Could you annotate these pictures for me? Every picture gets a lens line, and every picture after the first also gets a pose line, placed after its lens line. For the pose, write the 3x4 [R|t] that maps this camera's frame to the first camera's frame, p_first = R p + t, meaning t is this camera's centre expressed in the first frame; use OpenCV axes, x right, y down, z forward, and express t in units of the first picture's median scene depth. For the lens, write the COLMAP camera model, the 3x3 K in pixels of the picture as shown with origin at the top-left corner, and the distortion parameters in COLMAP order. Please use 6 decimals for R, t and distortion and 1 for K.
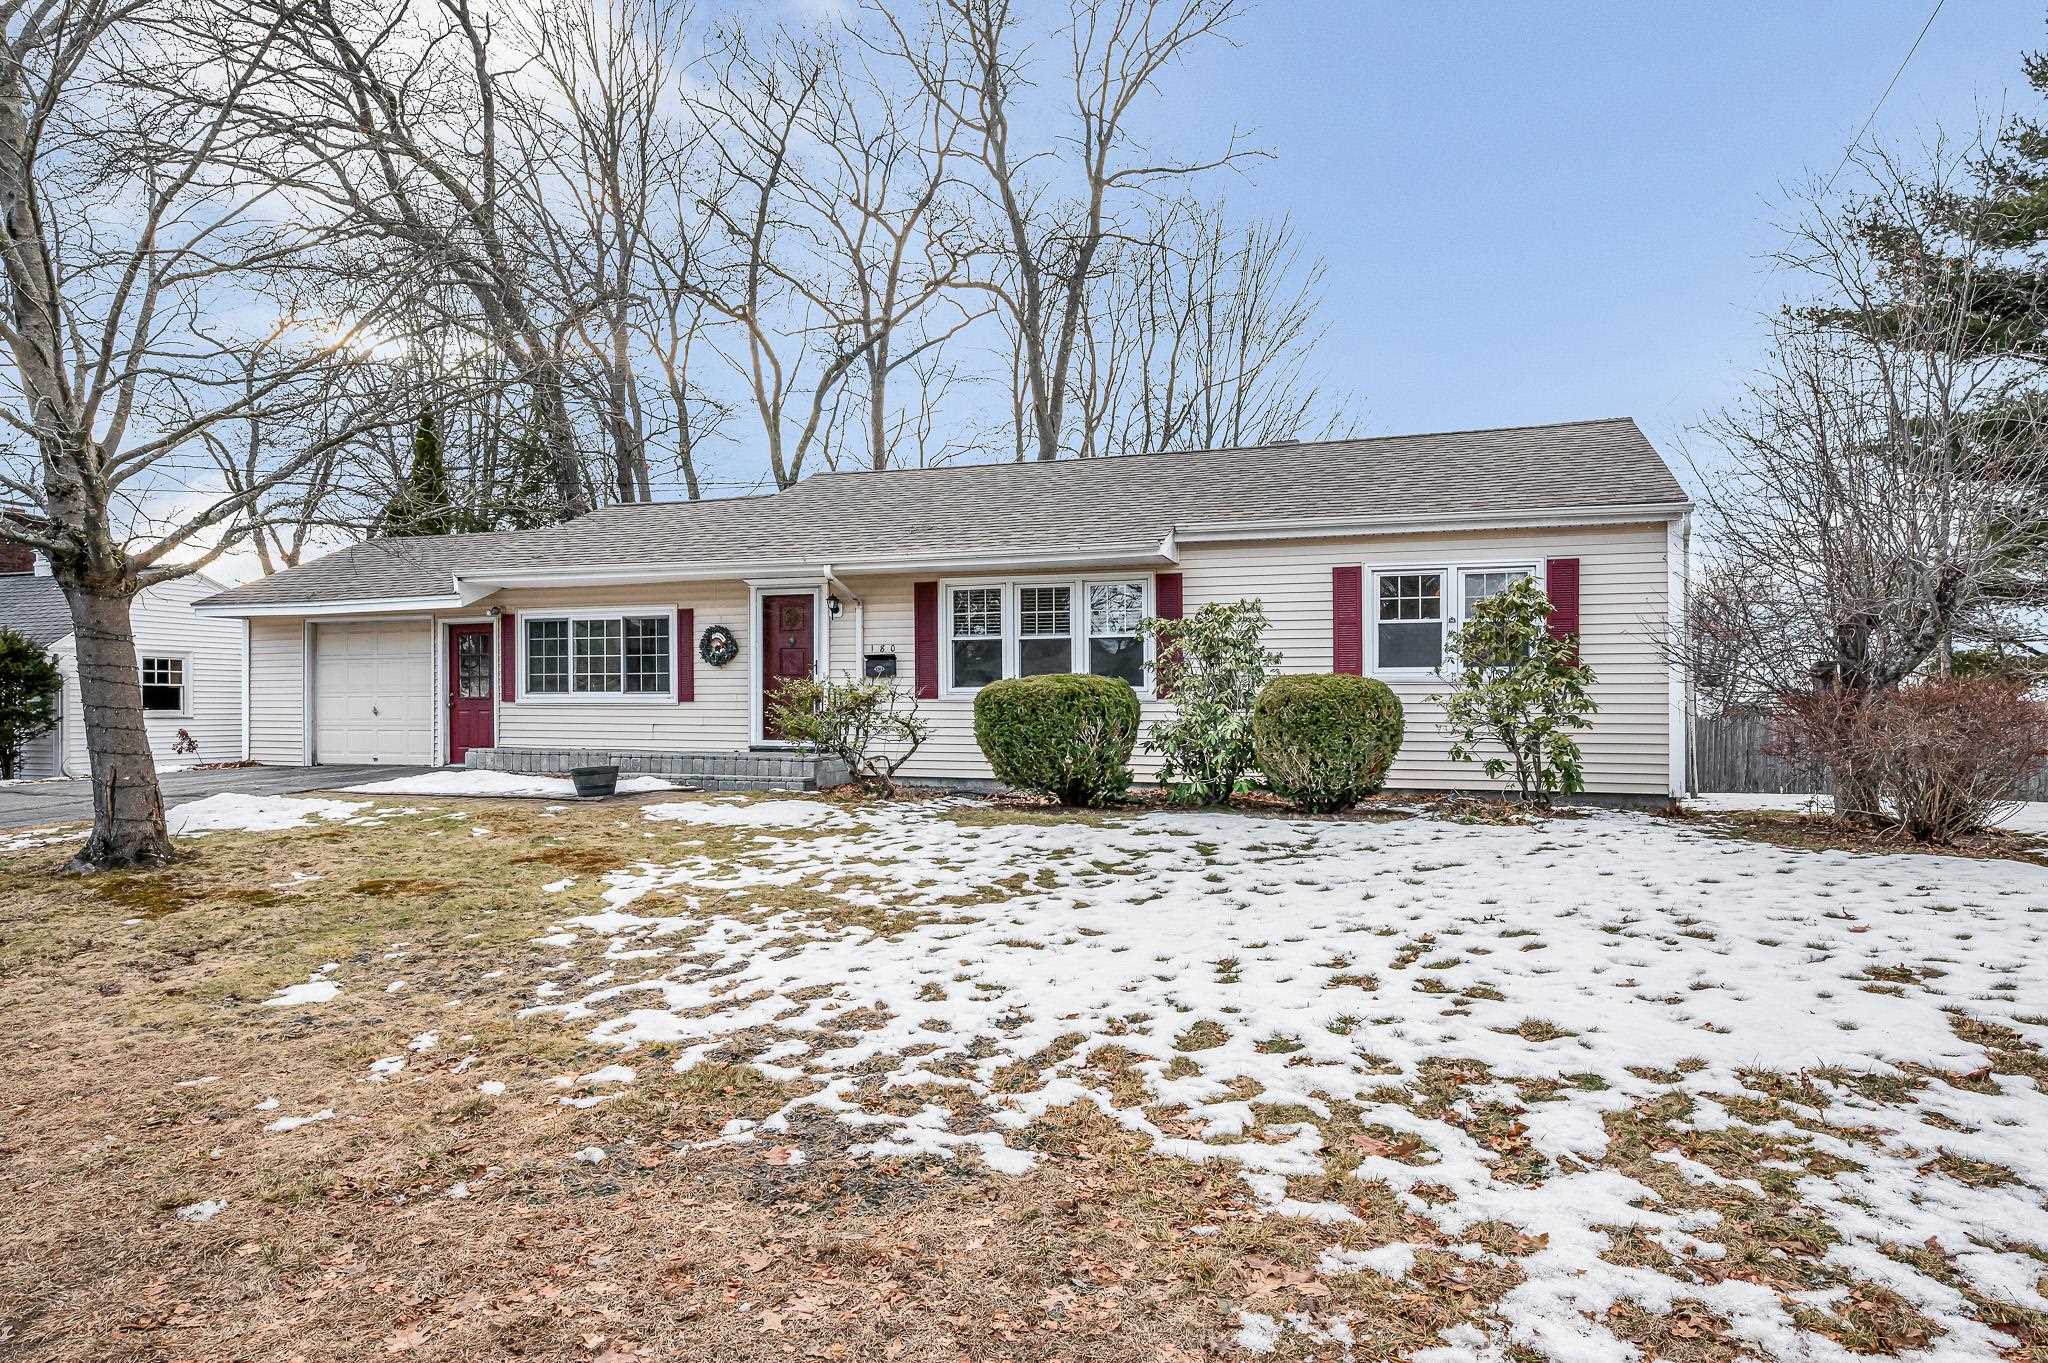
lens RADIAL K [[1178.5, 0, 1024.2], [0, 1178.5, 684.3], [0, 0, 1]] dist [0.005047, -0.001247]
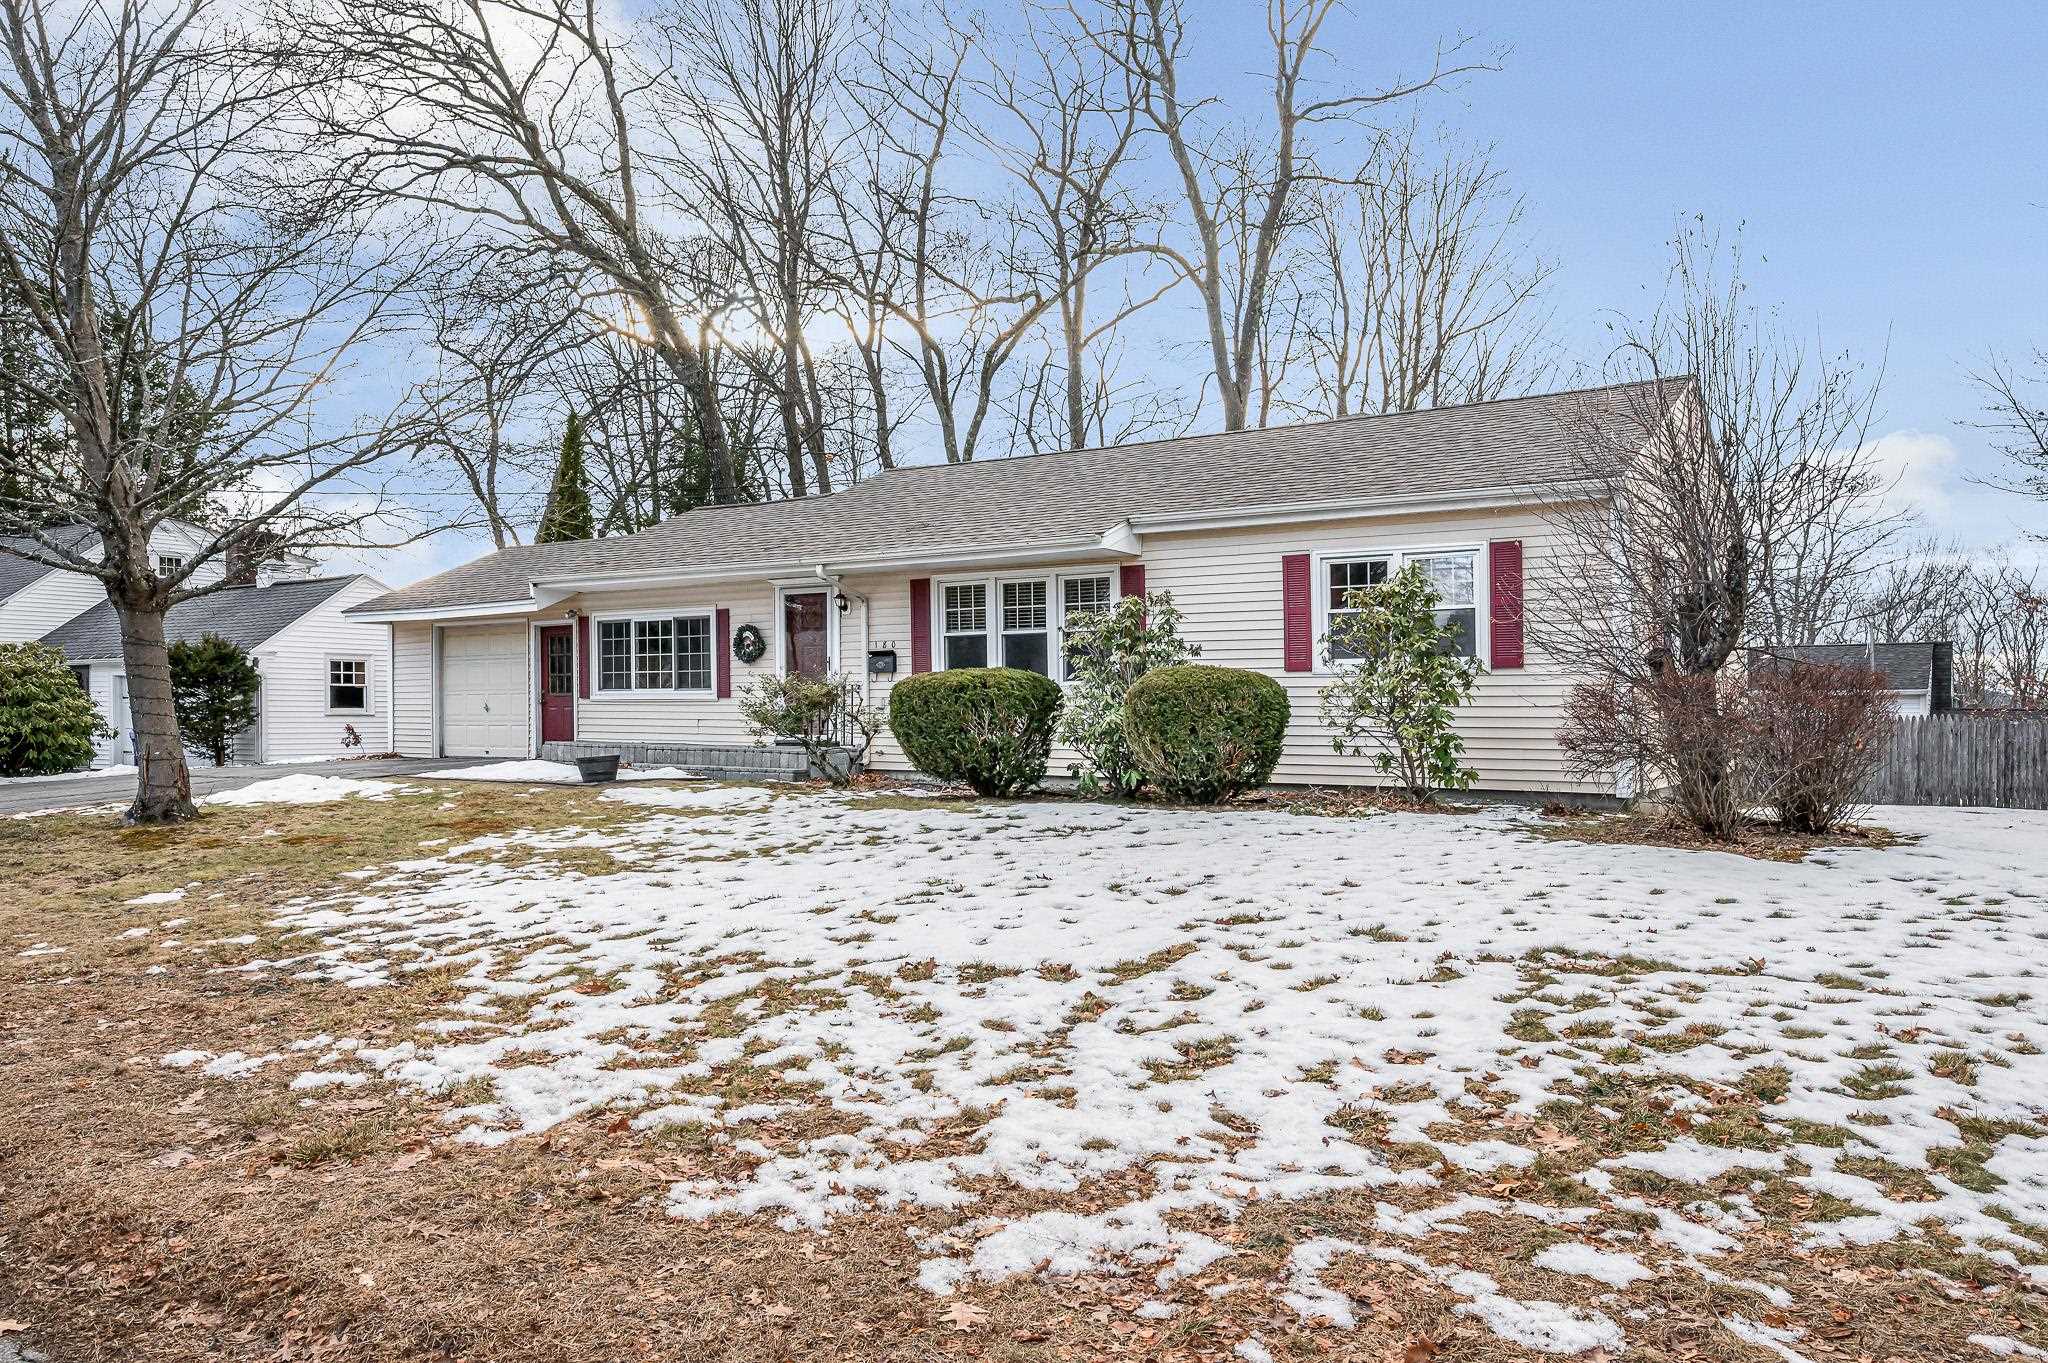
lens RADIAL K [[1359.2, 0, 1024.3], [0, 1359.2, 683.6], [0, 0, 1]] dist [-0.006916, 0.005709]
pose [[0.970797, -0.004050, -0.239870, 0.262194], [0.003832, 0.999992, -0.001374, 0.004925], [0.239873, 0.000415, 0.970804, -0.104785]]
